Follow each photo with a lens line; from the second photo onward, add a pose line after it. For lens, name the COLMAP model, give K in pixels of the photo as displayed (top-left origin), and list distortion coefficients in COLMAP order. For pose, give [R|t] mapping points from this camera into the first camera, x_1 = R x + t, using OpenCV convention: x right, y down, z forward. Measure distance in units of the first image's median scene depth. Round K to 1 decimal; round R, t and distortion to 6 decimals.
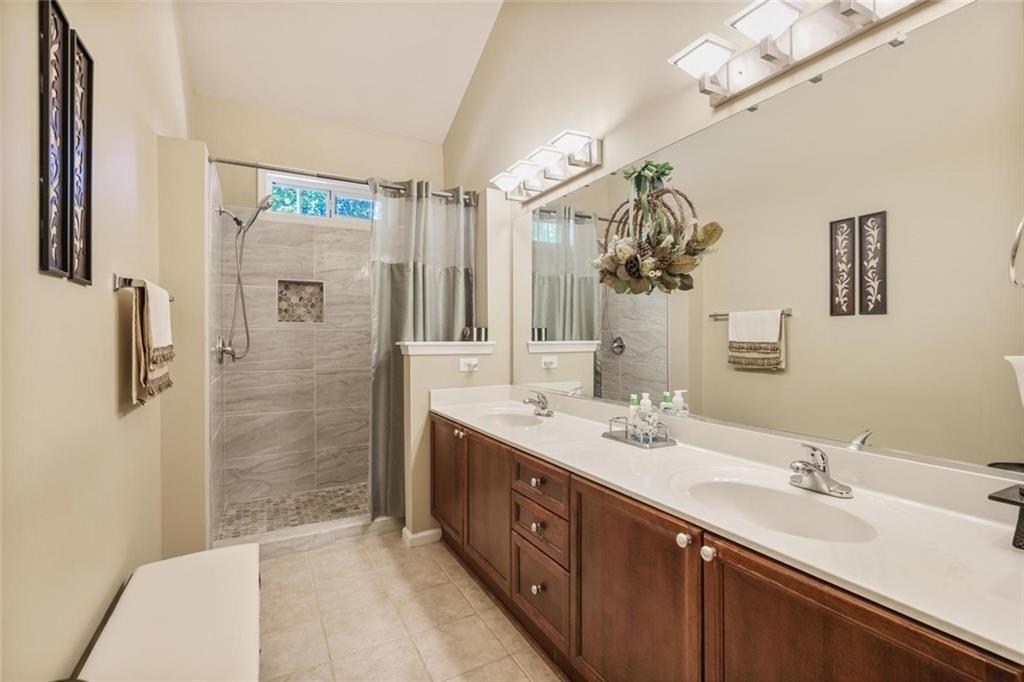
lens RADIAL K [[460.7, 0, 512.6], [0, 460.7, 336.7], [0, 0, 1]] dist [-0.000099, 0.001007]
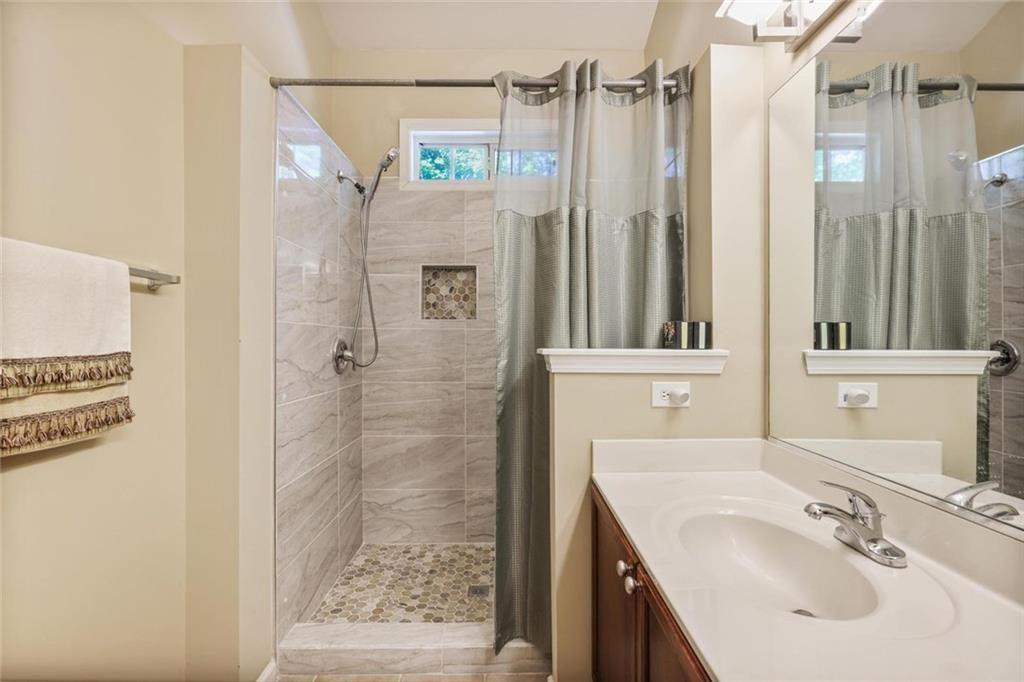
lens RADIAL K [[460.7, 0, 511.0], [0, 460.7, 336.3], [0, 0, 1]] dist [-0.000099, 0.001007]
pose [[0.881278, 0.001721, -0.472595, -0.009404], [-0.004056, 0.999984, -0.003921, -0.001405], [0.472581, 0.005372, 0.881271, 0.430081]]
